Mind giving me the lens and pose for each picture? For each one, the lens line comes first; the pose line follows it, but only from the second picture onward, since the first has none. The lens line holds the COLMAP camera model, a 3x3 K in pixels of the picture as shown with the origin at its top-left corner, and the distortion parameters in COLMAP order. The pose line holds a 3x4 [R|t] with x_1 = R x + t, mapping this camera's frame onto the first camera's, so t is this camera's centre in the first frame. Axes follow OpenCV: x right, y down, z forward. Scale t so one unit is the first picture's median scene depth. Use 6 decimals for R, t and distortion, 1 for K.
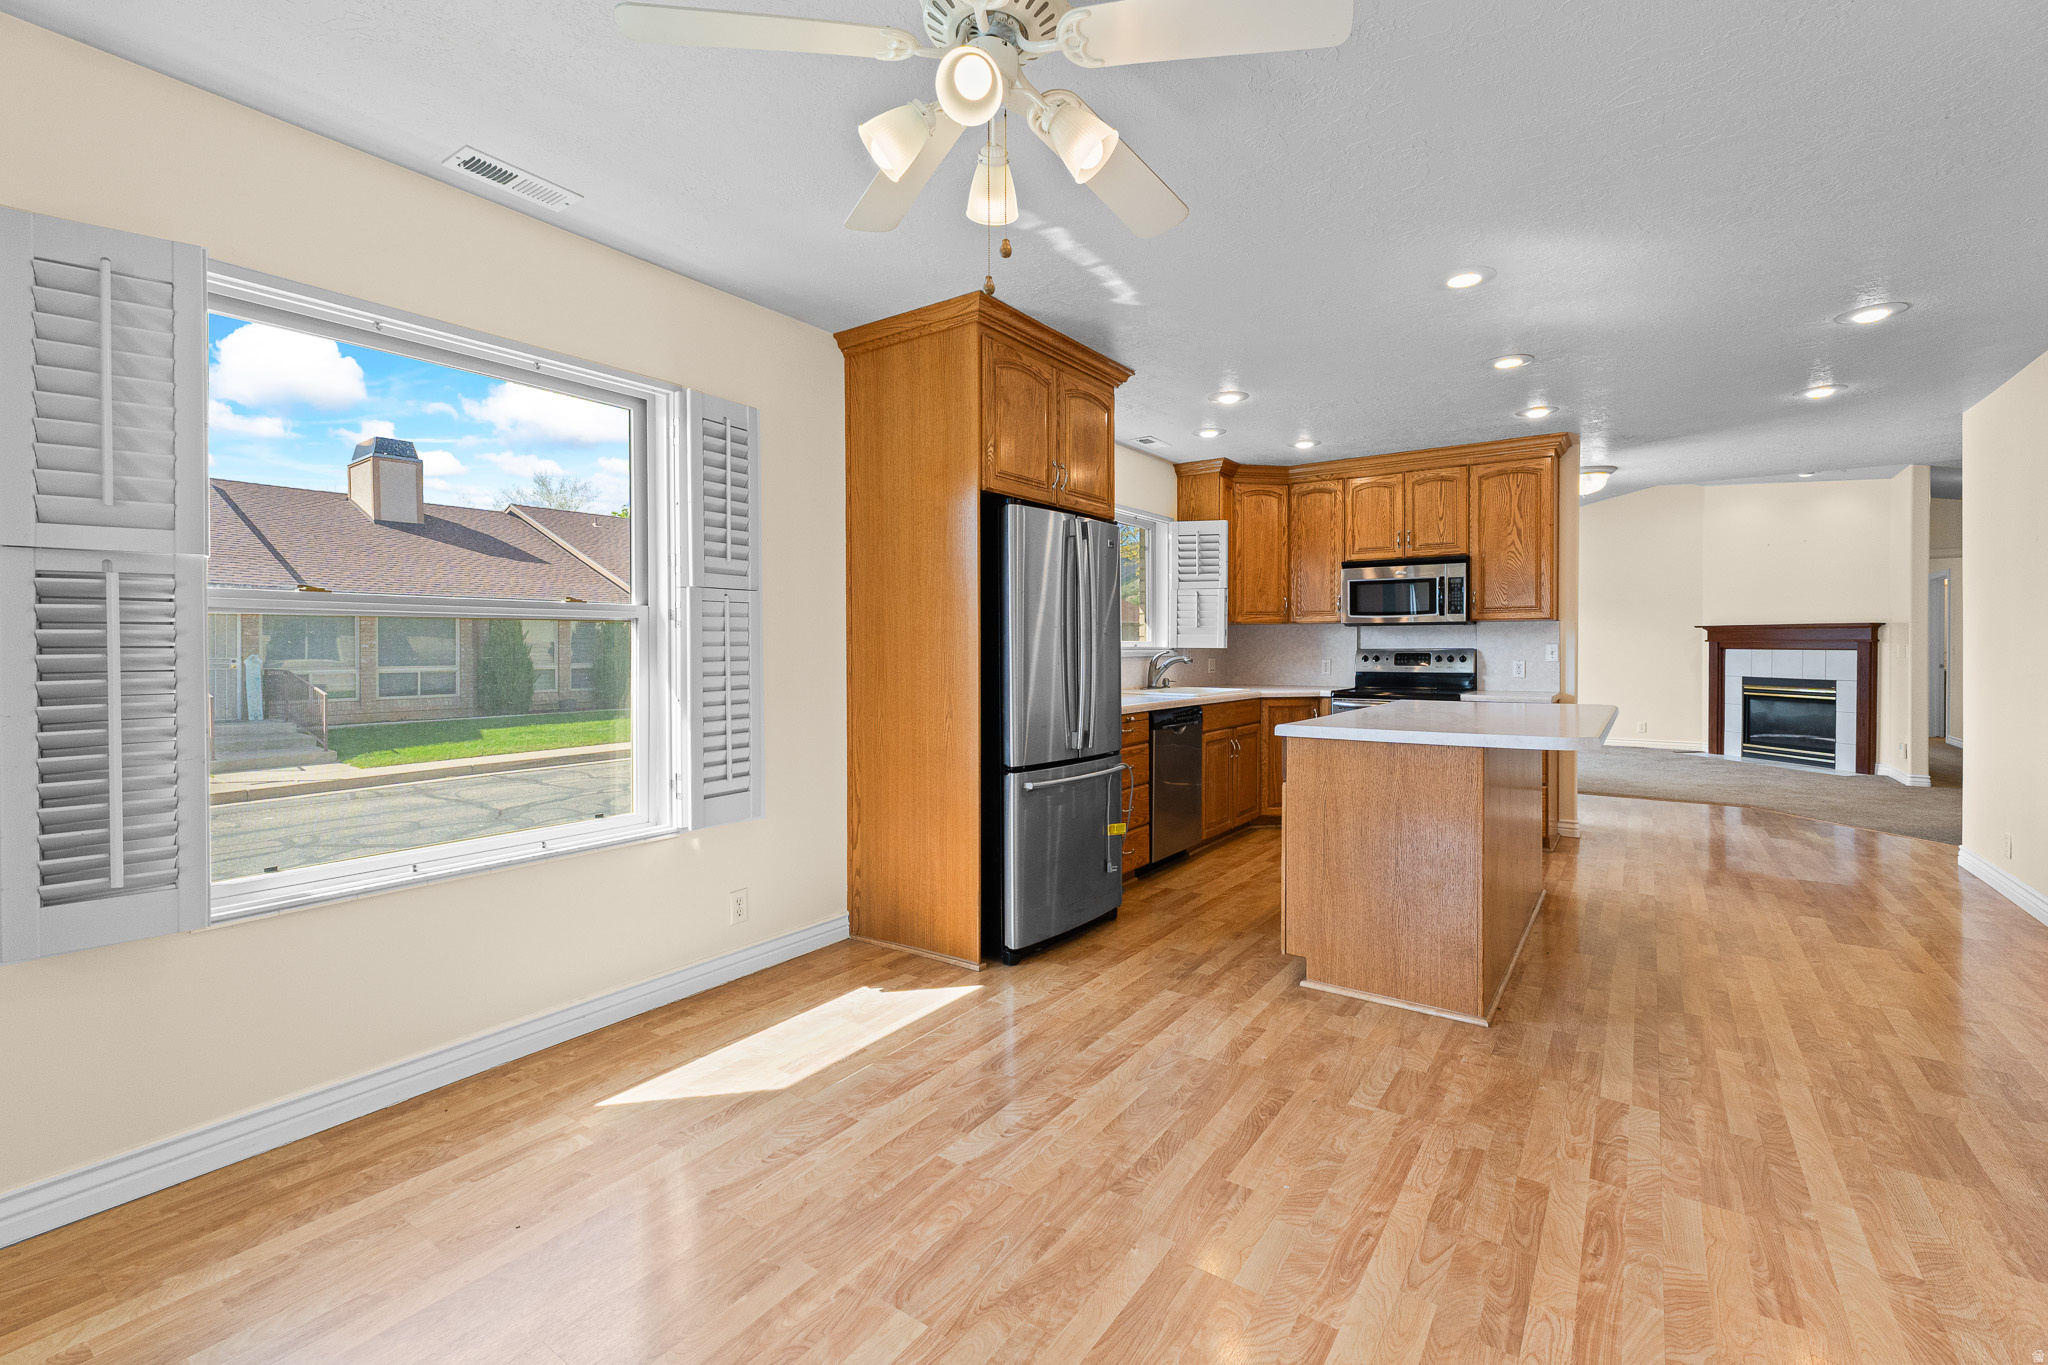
lens RADIAL K [[882.4, 0, 1022.8], [0, 882.4, 661.8], [0, 0, 1]] dist [0.004356, 0.000099]
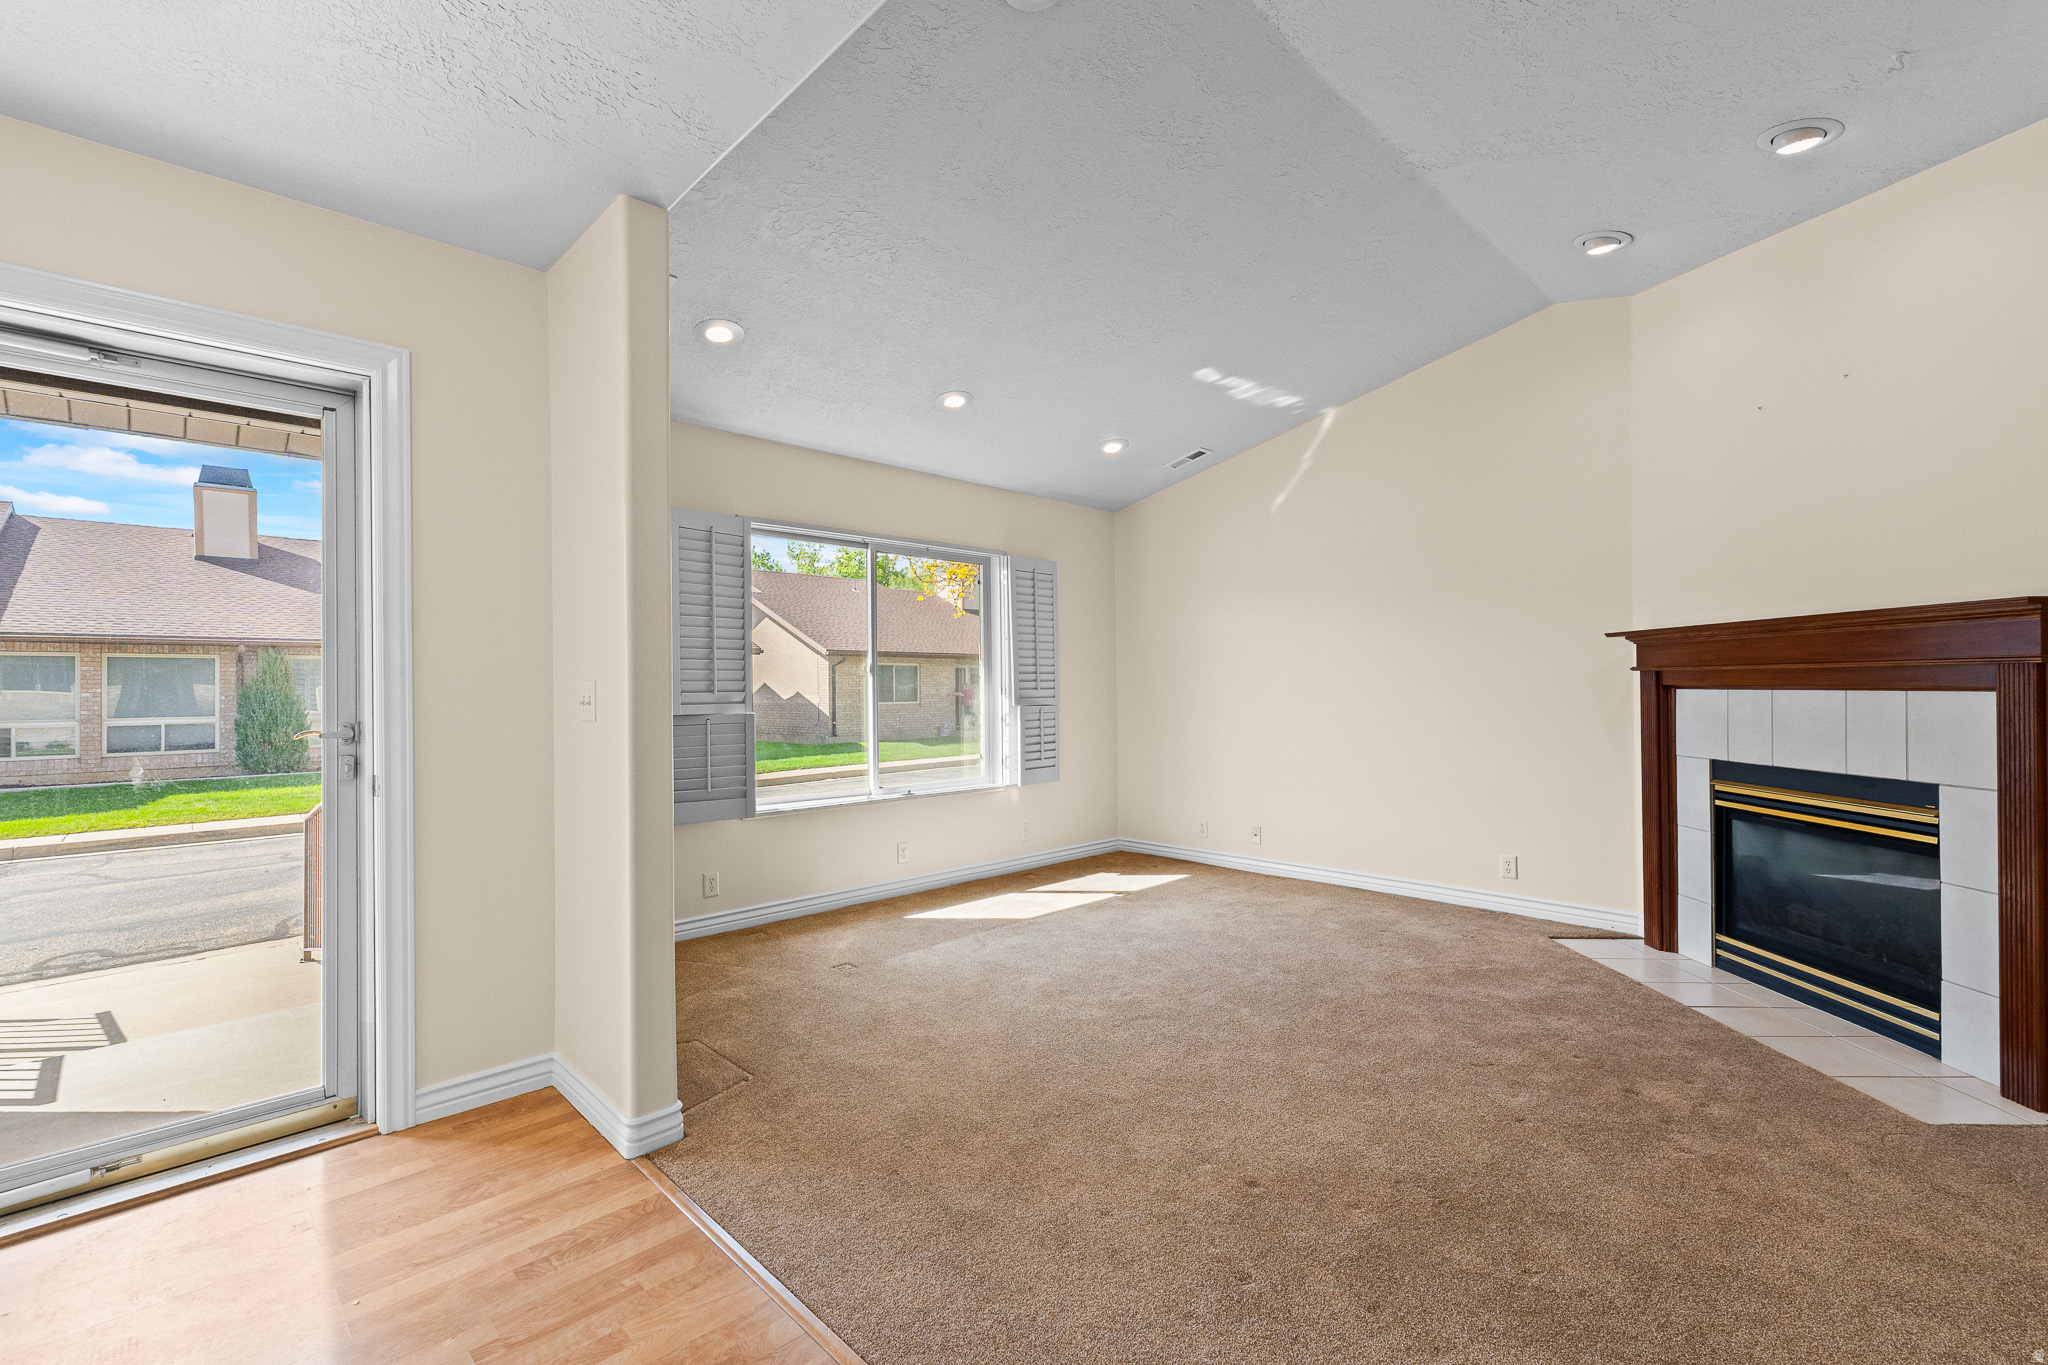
lens RADIAL K [[882.4, 0, 1037.6], [0, 882.4, 690.4], [0, 0, 1]] dist [0.004356, 0.000099]
pose [[0.982108, -0.006937, -0.188193, 1.027090], [0.003995, 0.999864, -0.016009, -0.014395], [0.188278, 0.014971, 0.982002, 0.971917]]
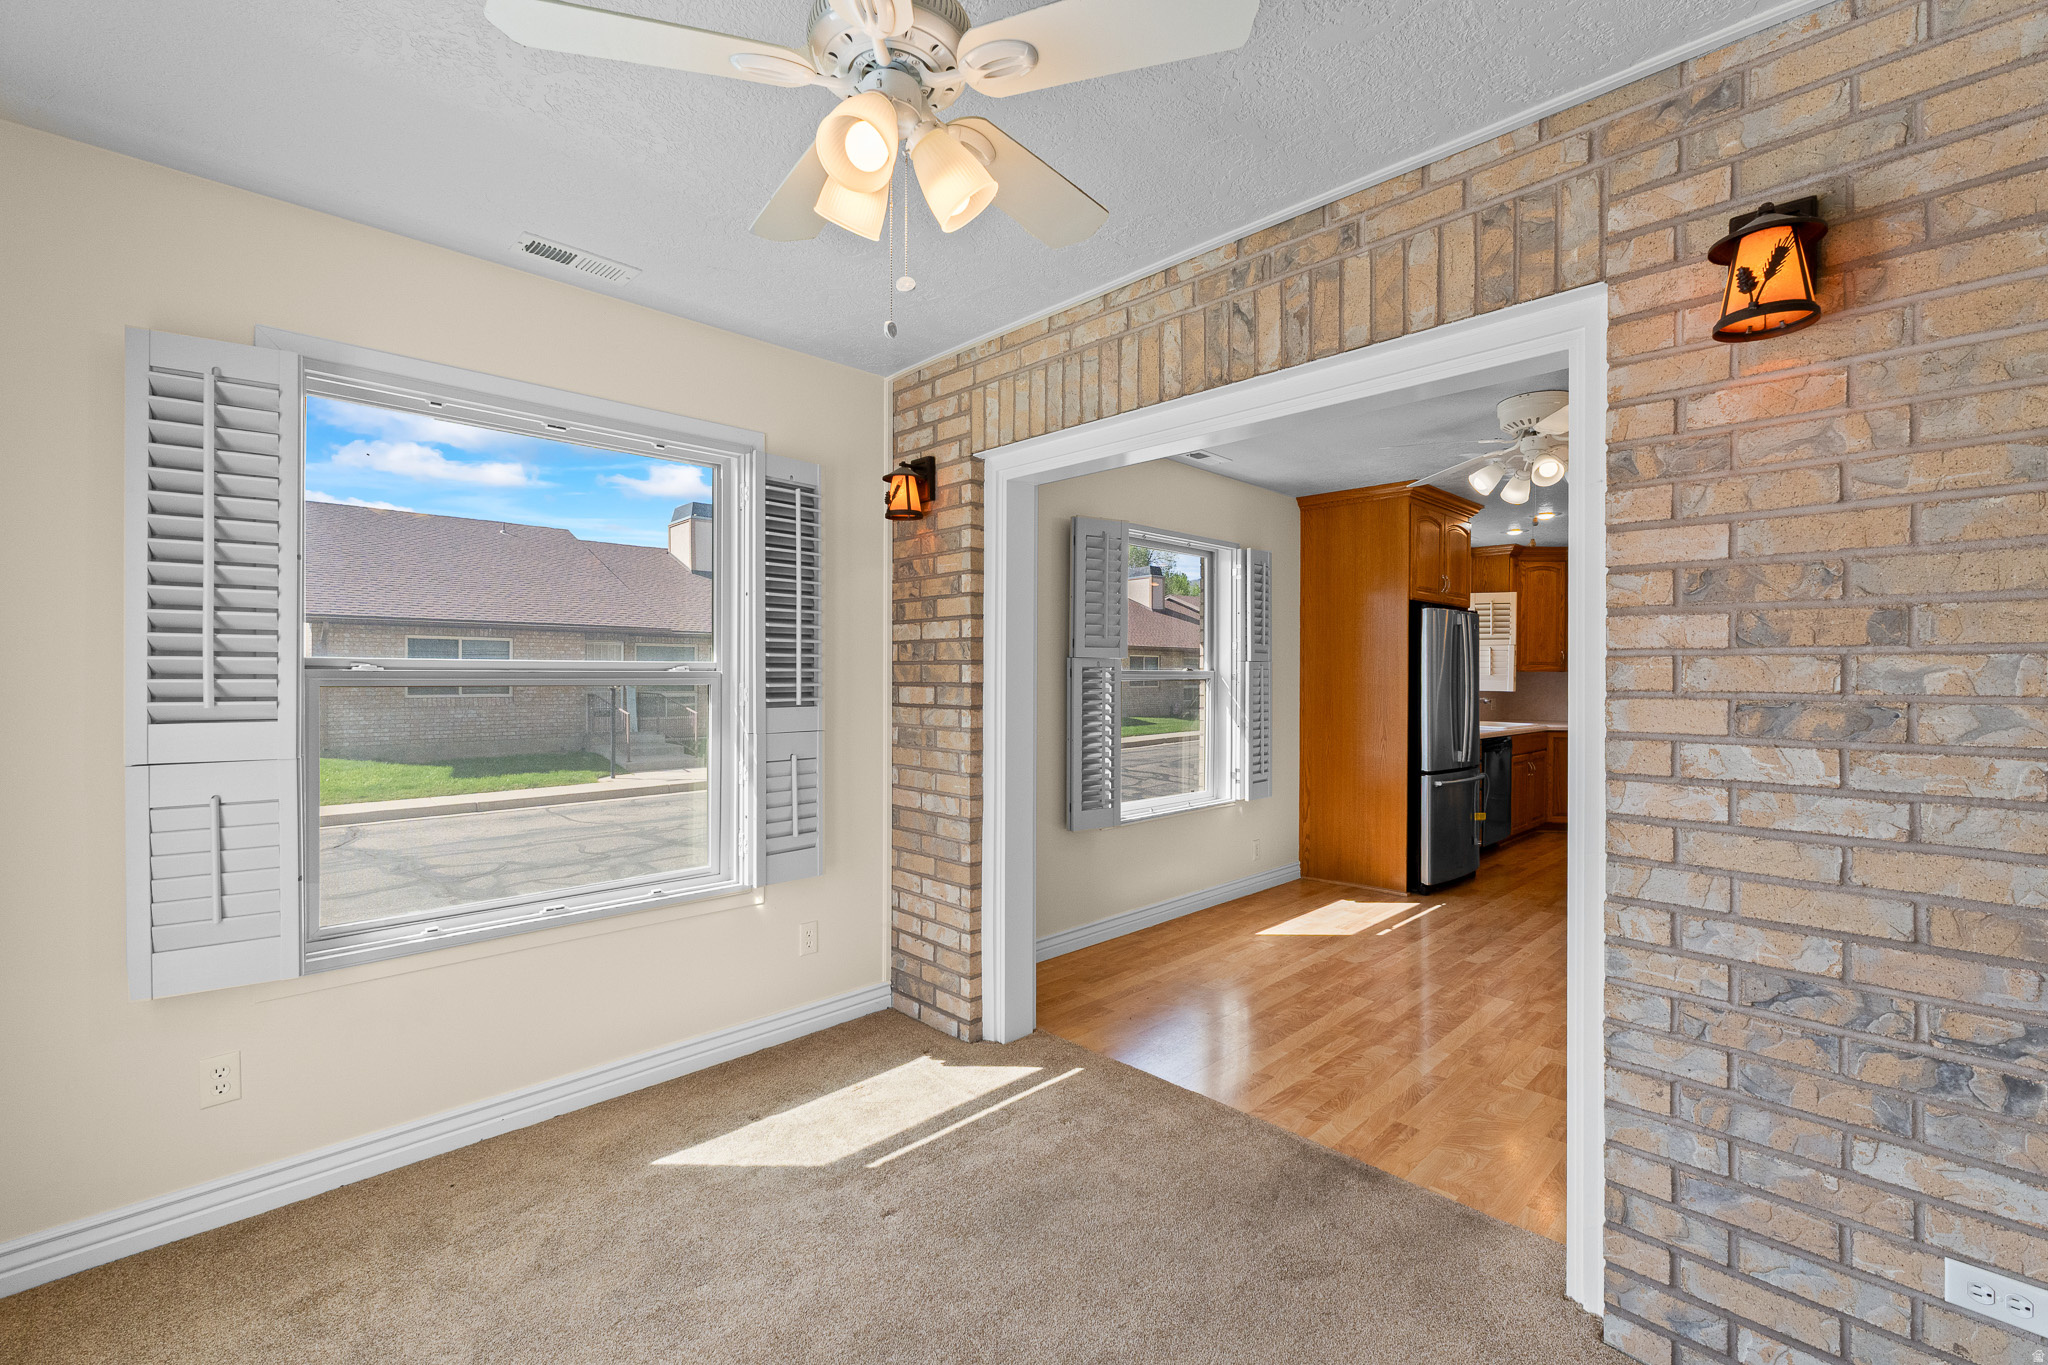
lens RADIAL K [[882.4, 0, 1009.7], [0, 882.4, 678.2], [0, 0, 1]] dist [0.004356, 0.000099]
pose [[0.983374, 0.009242, -0.181357, -0.279510], [-0.011123, 0.999894, -0.009359, -0.015648], [0.181251, 0.011221, 0.983373, -0.427501]]
